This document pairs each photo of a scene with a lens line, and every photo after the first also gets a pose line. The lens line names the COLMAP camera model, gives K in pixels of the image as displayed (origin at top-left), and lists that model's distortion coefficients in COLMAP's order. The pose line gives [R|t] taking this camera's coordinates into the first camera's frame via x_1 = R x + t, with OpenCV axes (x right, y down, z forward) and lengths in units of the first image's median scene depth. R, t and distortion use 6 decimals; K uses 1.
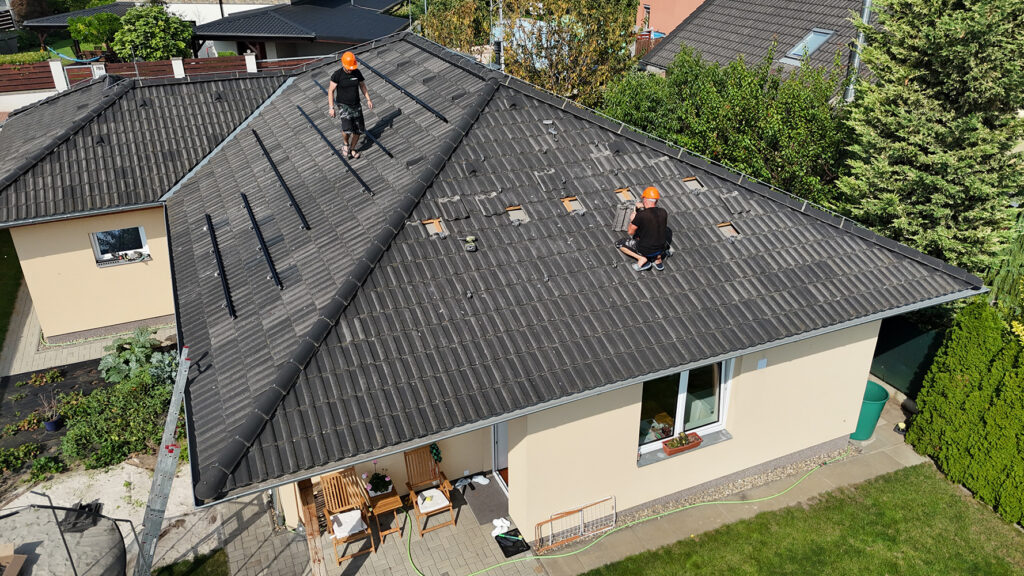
lens RADIAL K [[766.0, 0, 516.7], [0, 766.0, 295.2], [0, 0, 1]] dist [0.048124, -0.033586]
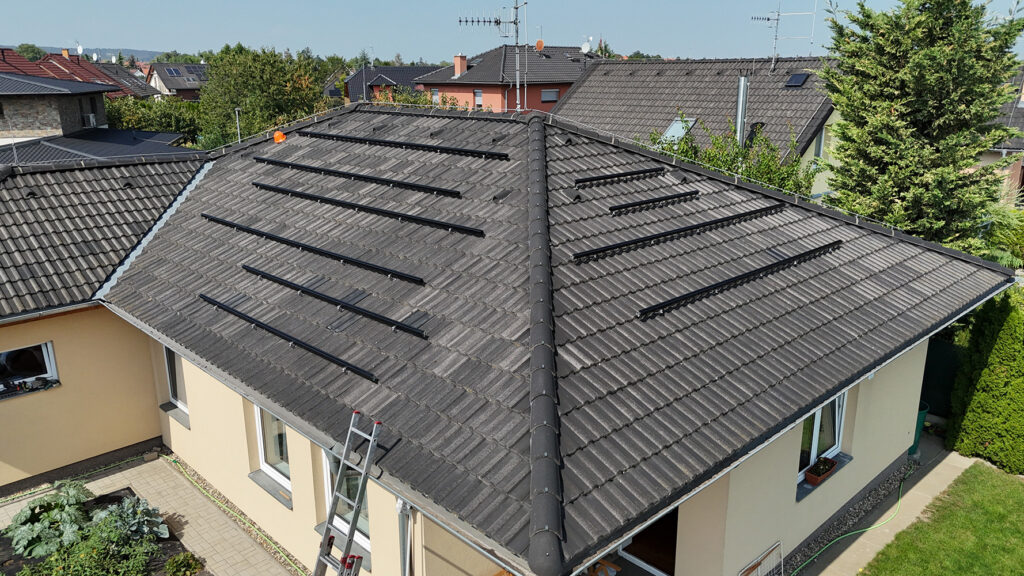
lens RADIAL K [[766.0, 0, 510.3], [0, 766.0, 285.0], [0, 0, 1]] dist [0.048124, -0.033586]
pose [[0.938709, -0.089916, 0.332777, -0.382614], [0.155809, 0.971812, -0.176929, 0.074443], [-0.307488, 0.217935, 0.926259, 0.186414]]
